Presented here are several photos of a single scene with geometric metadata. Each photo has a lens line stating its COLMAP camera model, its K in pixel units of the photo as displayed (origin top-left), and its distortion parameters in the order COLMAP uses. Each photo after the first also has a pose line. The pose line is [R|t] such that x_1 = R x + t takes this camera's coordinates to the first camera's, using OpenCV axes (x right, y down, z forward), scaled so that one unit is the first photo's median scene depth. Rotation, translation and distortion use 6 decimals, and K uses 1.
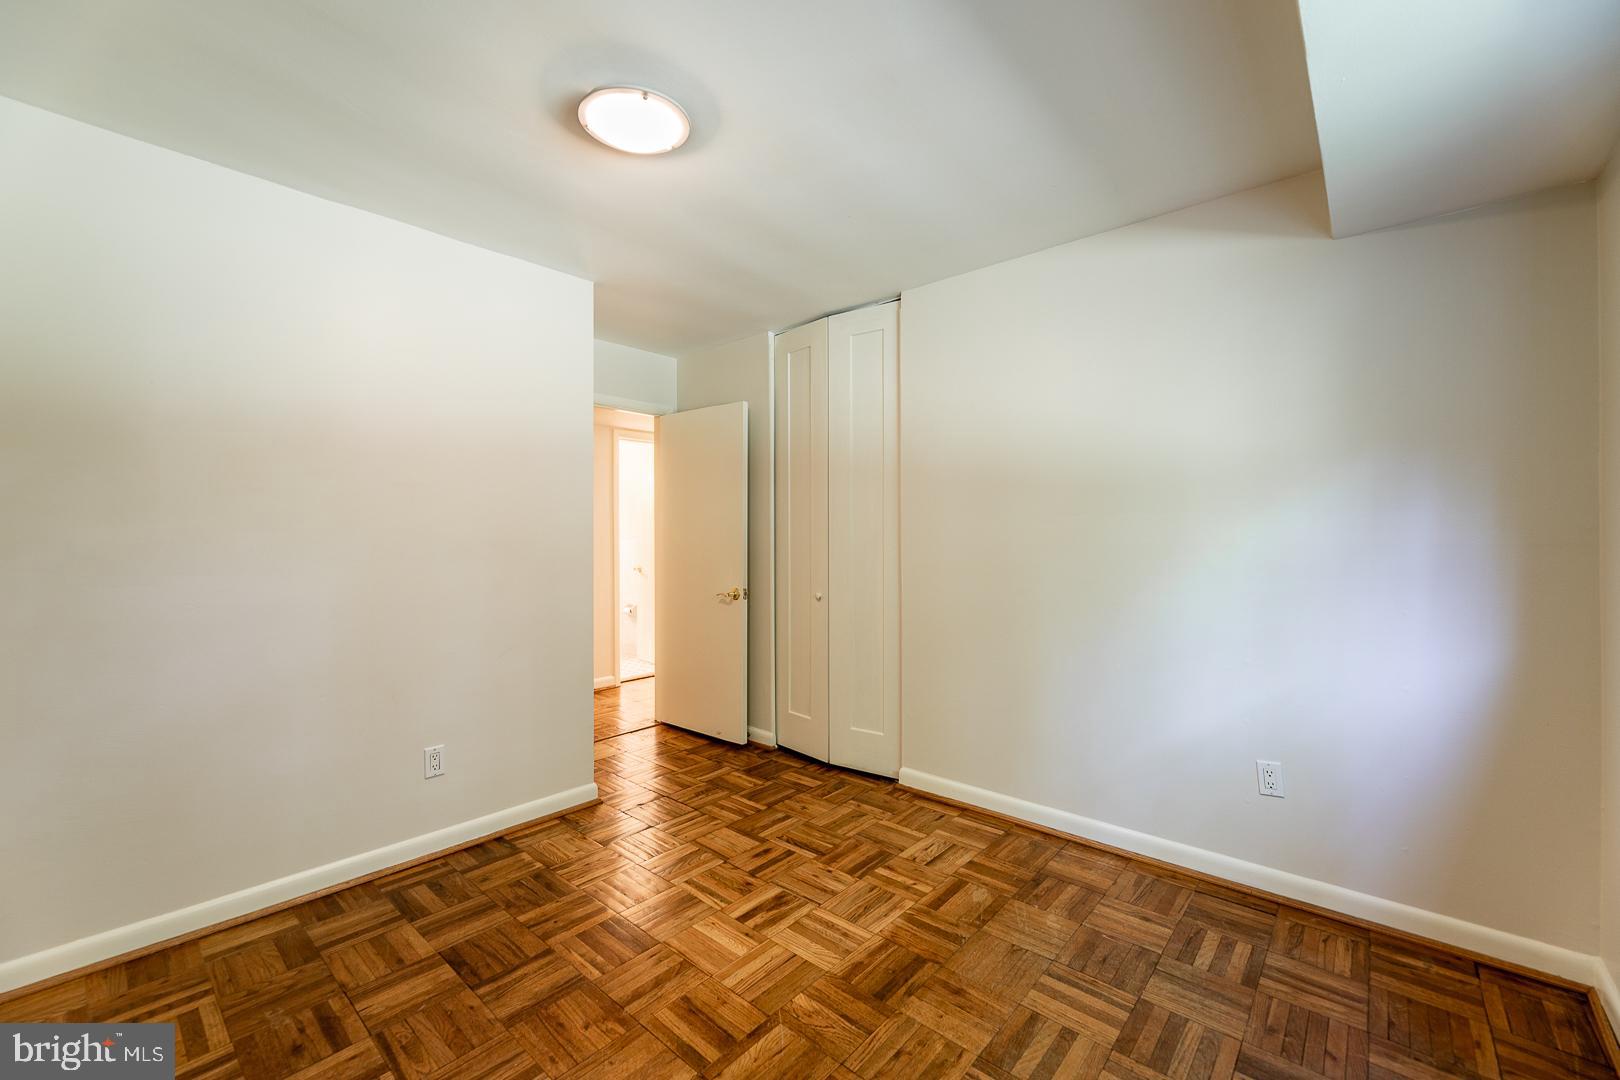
lens RADIAL K [[666.3, 0, 810.6], [0, 666.3, 538.9], [0, 0, 1]] dist [-0.002907, -0.002668]
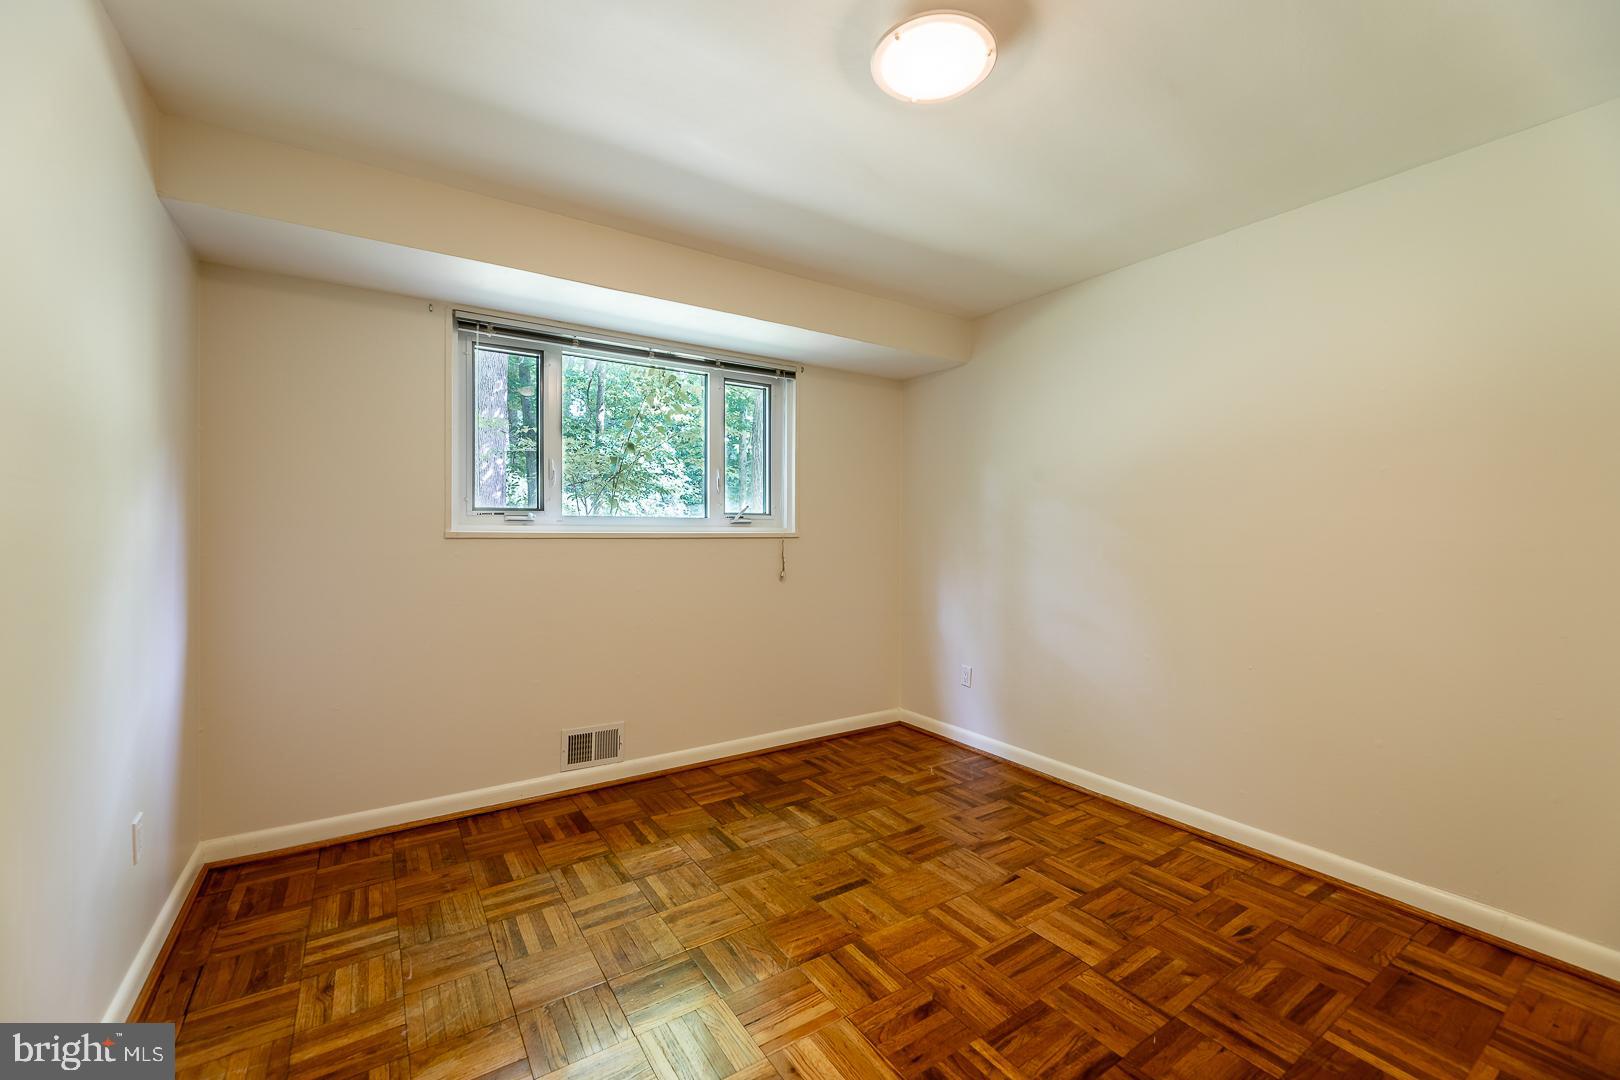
lens RADIAL K [[666.3, 0, 809.9], [0, 666.3, 535.1], [0, 0, 1]] dist [-0.002907, -0.002668]
pose [[-0.966745, -0.003229, 0.255721, -0.346754], [-0.000852, 0.999955, 0.009405, -0.005571], [-0.255740, 0.008874, -0.966705, 1.963273]]
